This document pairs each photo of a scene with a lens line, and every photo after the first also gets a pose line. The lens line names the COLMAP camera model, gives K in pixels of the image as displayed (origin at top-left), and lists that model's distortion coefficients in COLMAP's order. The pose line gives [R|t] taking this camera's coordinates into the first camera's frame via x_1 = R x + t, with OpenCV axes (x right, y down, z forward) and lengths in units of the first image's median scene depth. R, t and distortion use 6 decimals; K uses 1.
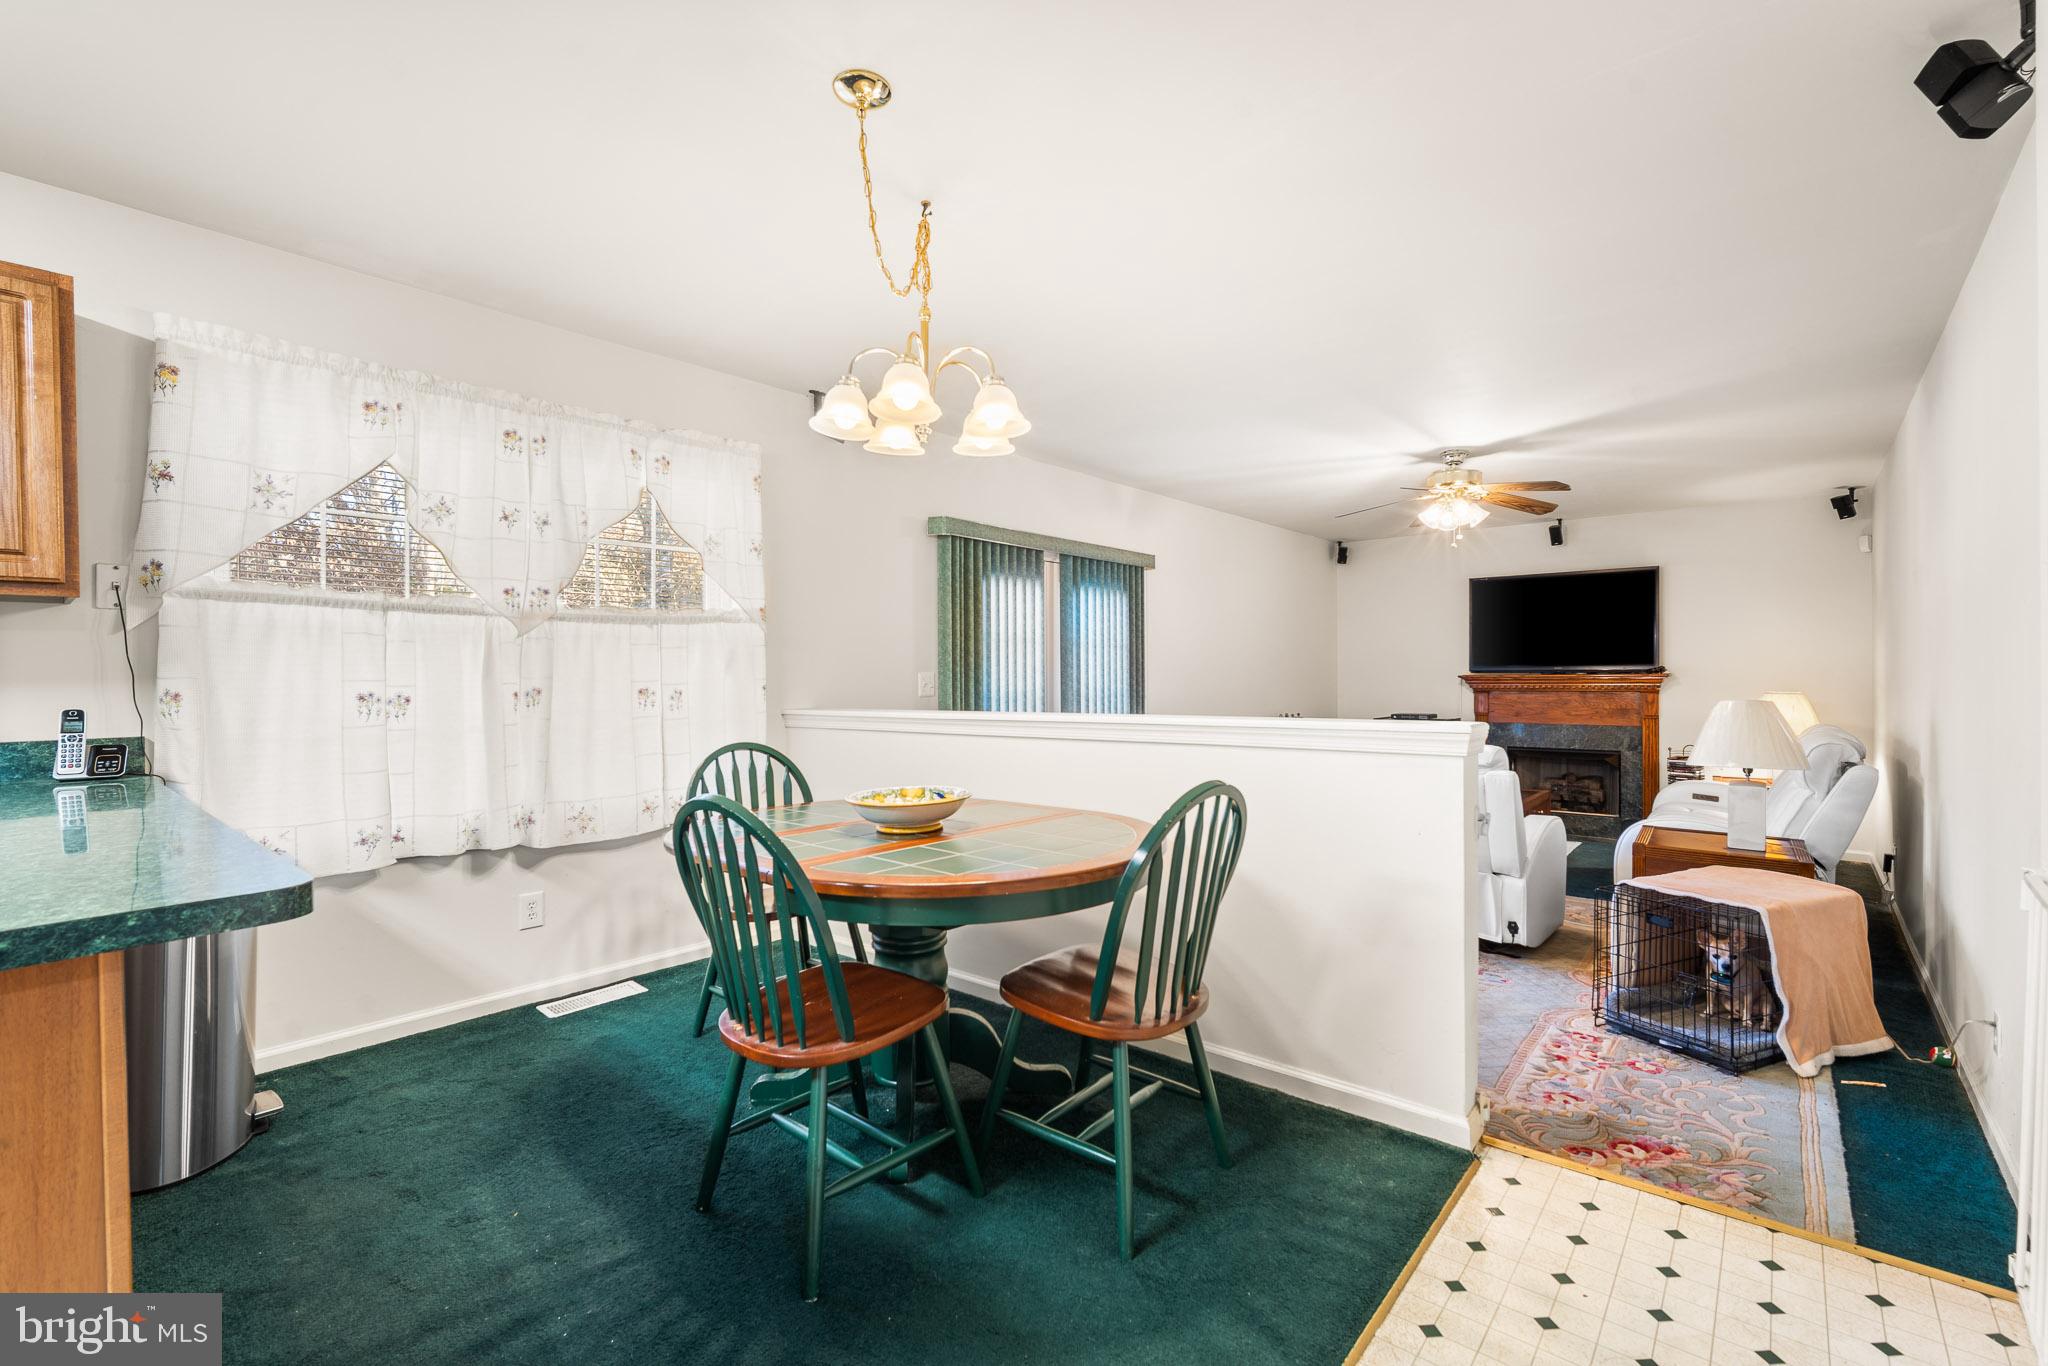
lens RADIAL K [[897.4, 0, 1017.7], [0, 897.4, 680.1], [0, 0, 1]] dist [-0.008181, 0.001027]
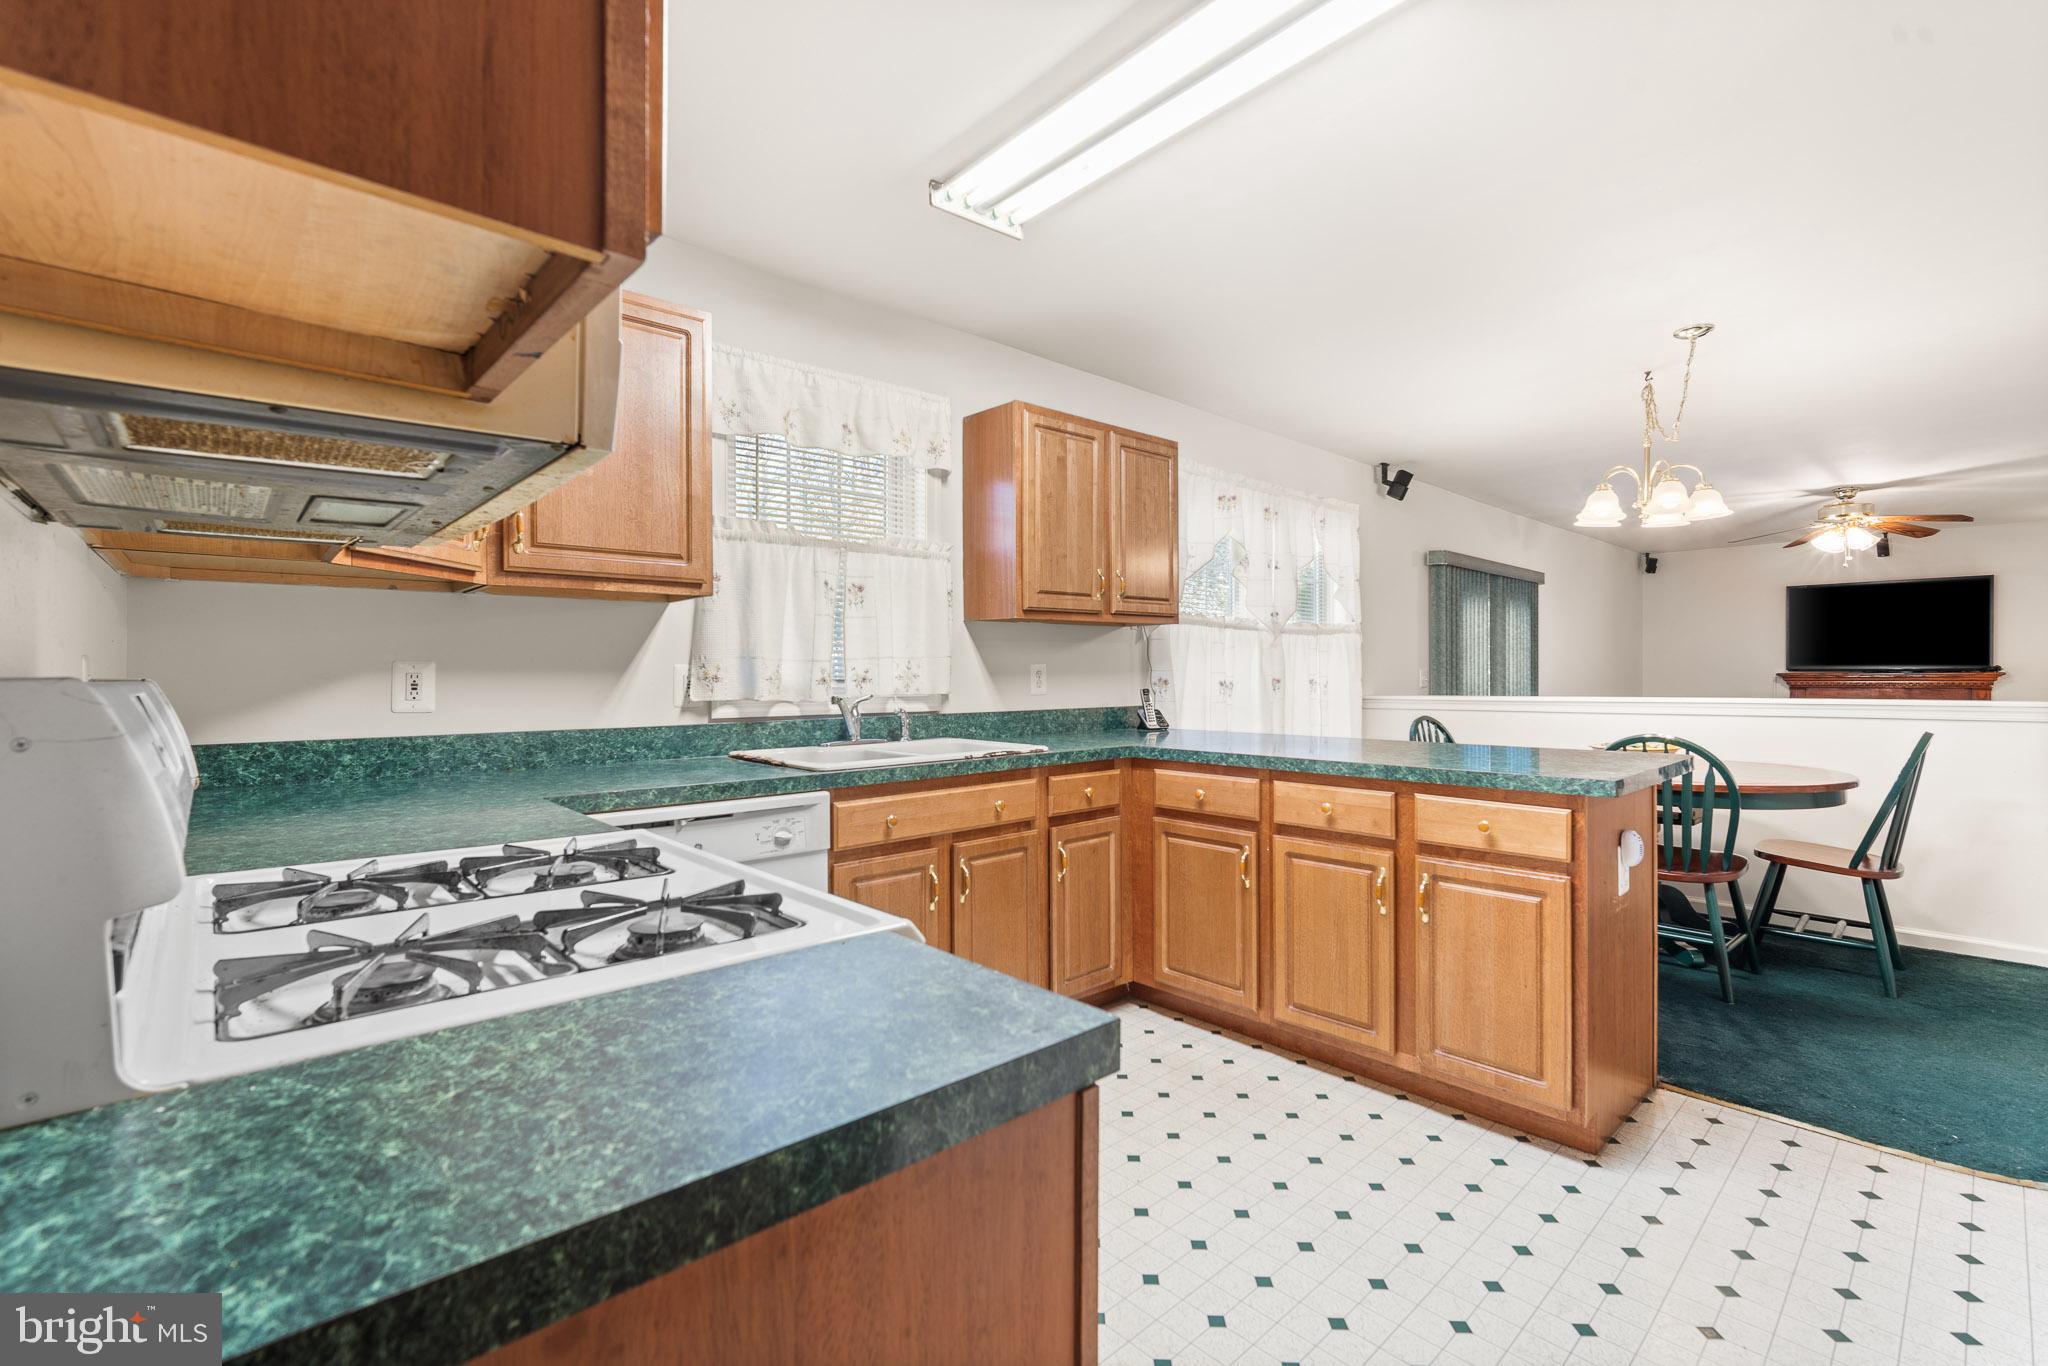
lens RADIAL K [[897.4, 0, 1018.4], [0, 897.4, 677.8], [0, 0, 1]] dist [-0.008181, 0.001027]
pose [[0.993029, 0.002531, -0.117846, -0.494091], [-0.002691, 0.999996, -0.001202, 0.006676], [0.117842, 0.001511, 0.993031, -0.338749]]
